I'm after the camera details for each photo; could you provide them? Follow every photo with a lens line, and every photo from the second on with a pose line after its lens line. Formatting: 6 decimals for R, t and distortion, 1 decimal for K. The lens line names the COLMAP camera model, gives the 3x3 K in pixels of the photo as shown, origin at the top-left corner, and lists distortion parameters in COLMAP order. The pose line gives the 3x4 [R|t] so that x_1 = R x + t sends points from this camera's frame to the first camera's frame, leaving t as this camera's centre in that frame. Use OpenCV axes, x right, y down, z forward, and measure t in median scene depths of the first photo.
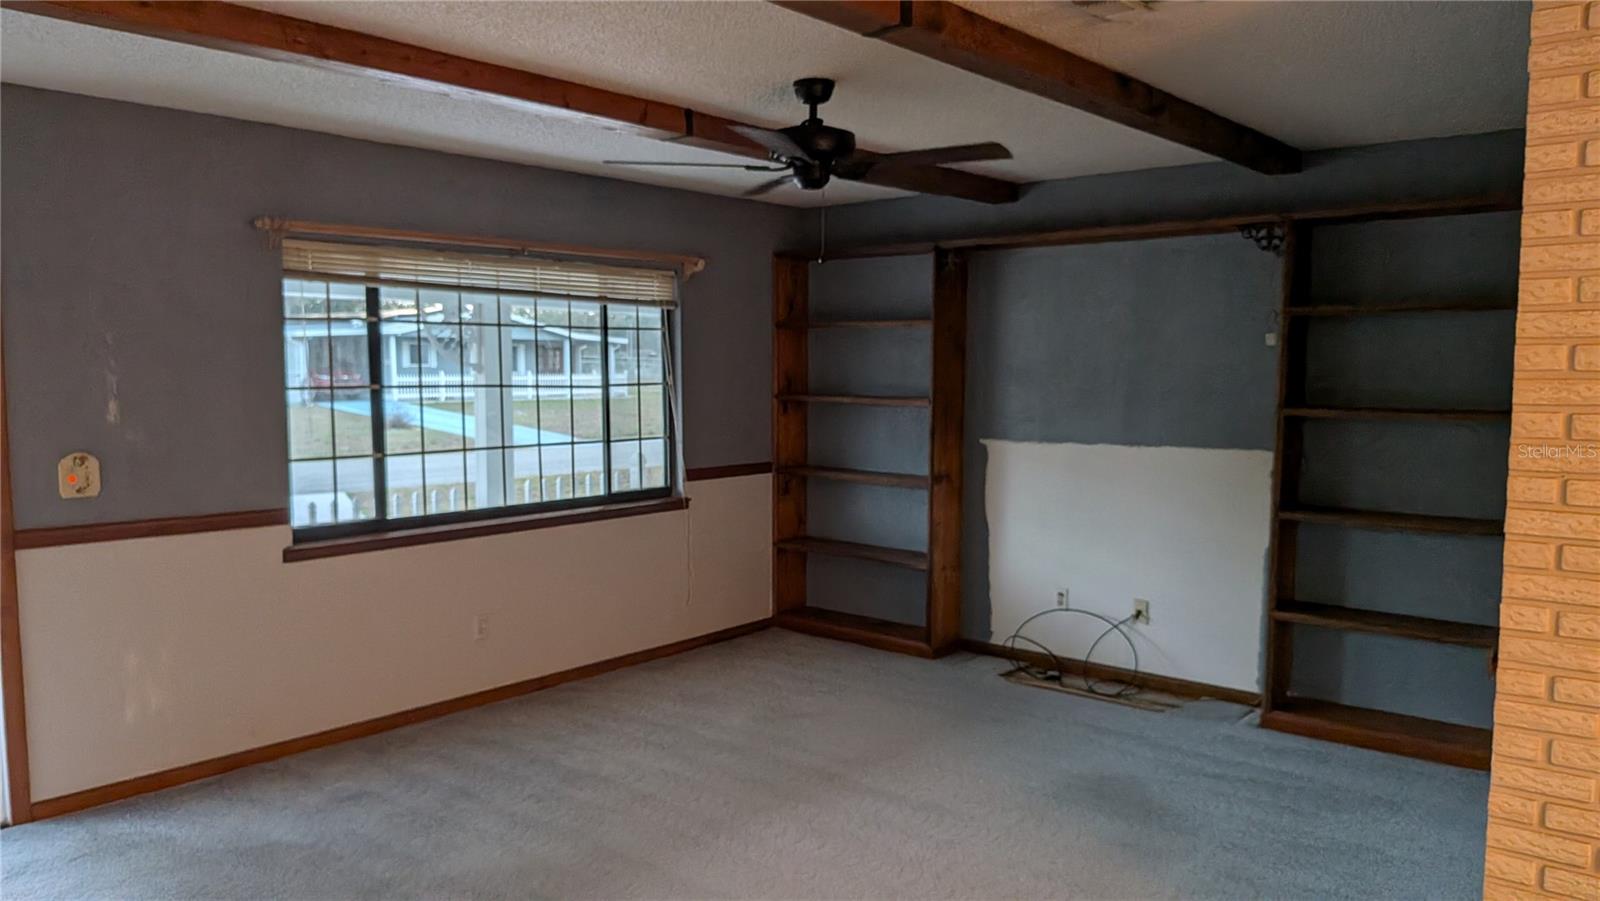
lens RADIAL K [[1151.6, 0, 802.0], [0, 1151.6, 464.9], [0, 0, 1]] dist [0.041401, -0.060702]
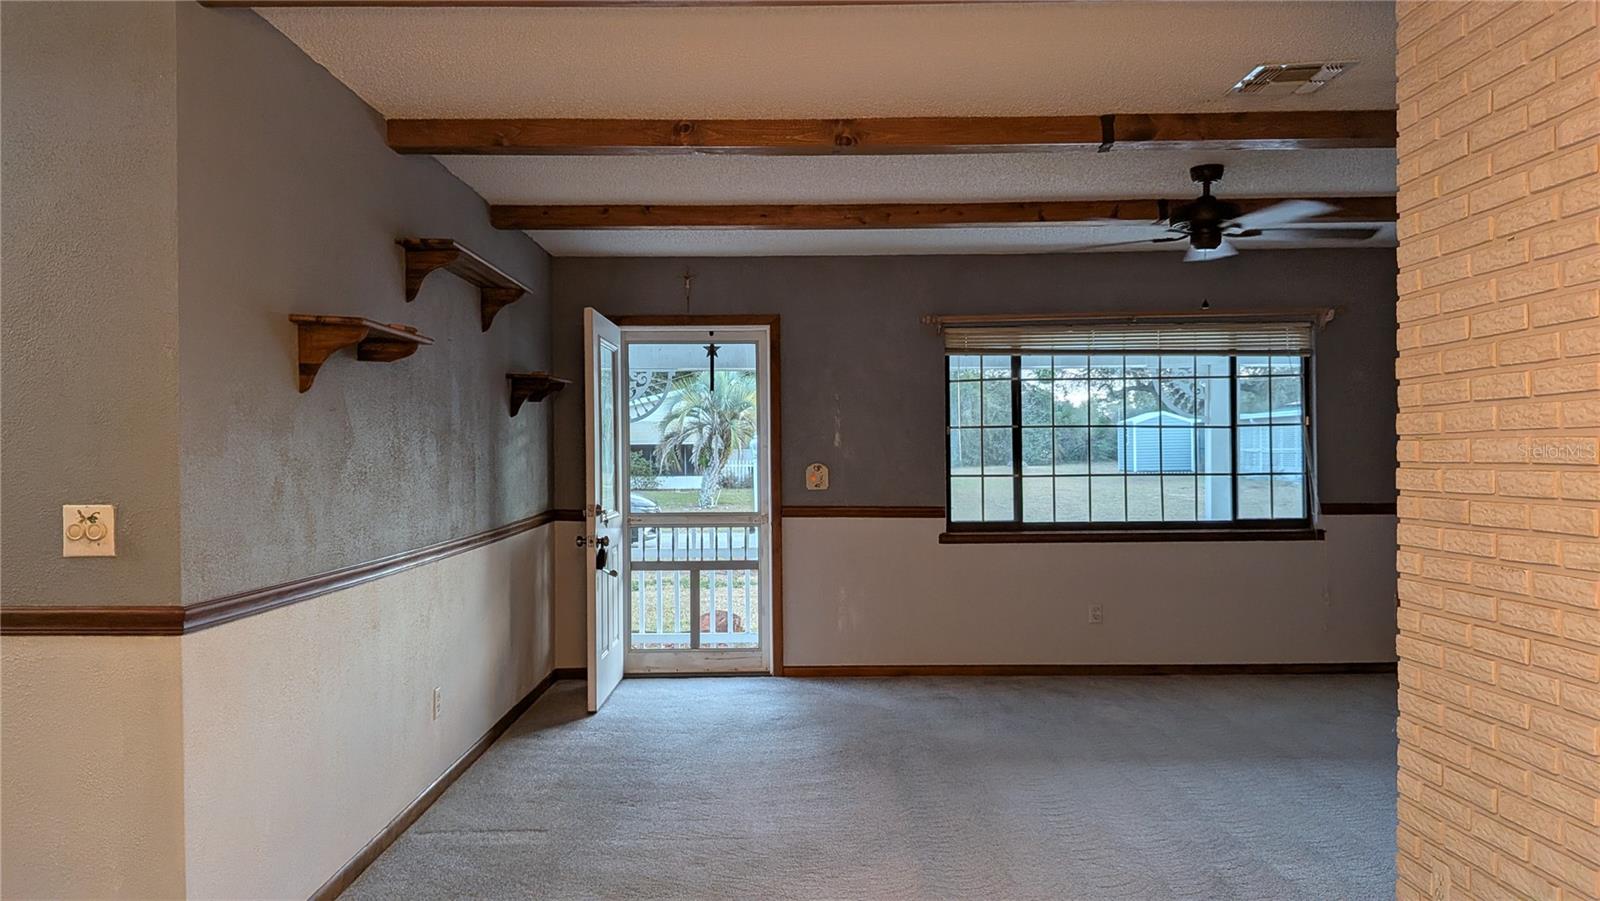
lens RADIAL K [[1151.6, 0, 799.1], [0, 1151.6, 447.0], [0, 0, 1]] dist [0.041401, -0.060702]
pose [[0.640395, -0.012692, -0.767941, 0.517911], [-0.054706, 0.996570, -0.062090, 0.056359], [0.766095, 0.081773, 0.637504, -0.085776]]
